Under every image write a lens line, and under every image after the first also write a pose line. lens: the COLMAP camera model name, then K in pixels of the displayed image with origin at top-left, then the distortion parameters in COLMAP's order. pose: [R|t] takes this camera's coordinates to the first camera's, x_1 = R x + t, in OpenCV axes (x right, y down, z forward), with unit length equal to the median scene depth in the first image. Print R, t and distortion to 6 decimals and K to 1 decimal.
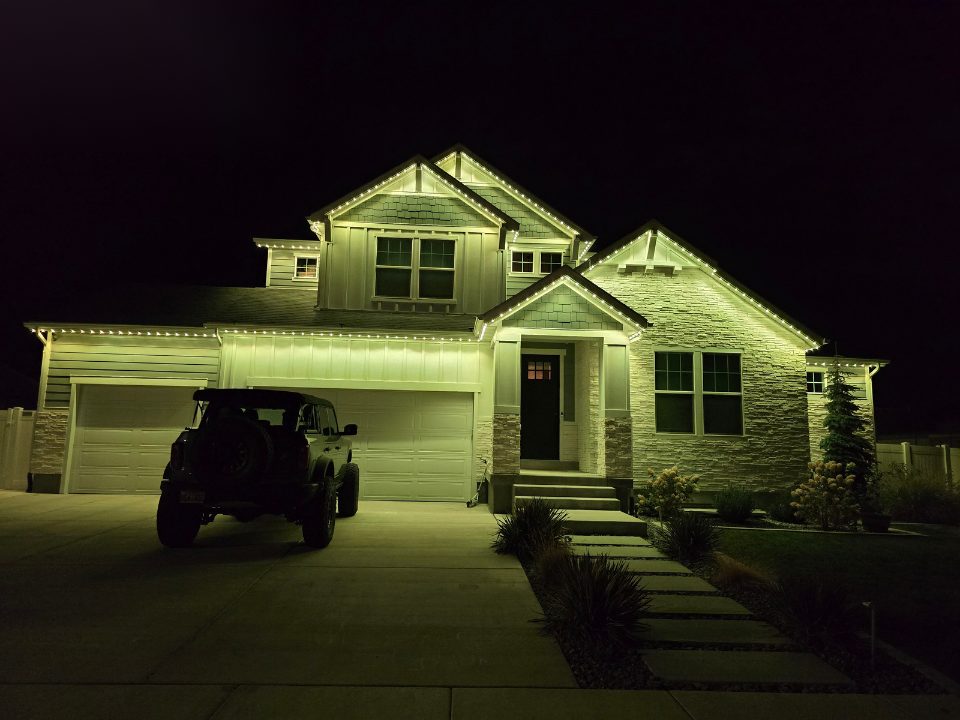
lens RADIAL K [[634.7, 0, 480.0], [0, 634.7, 360.0], [0, 0, 1]] dist [0.078912, -0.089834]
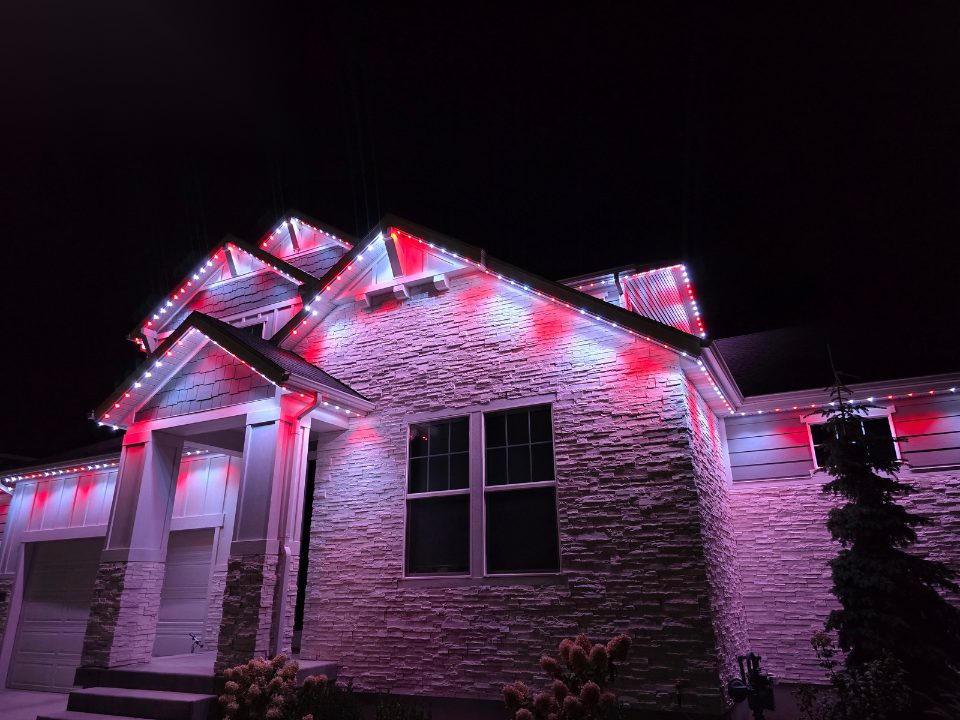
lens RADIAL K [[634.7, 0, 480.0], [0, 634.7, 360.0], [0, 0, 1]] dist [0.078912, -0.089834]
pose [[0.866870, -0.202261, -0.455661, 0.598646], [0.103598, 0.967134, -0.232205, 0.069117], [0.487651, 0.154086, 0.859333, 0.534947]]
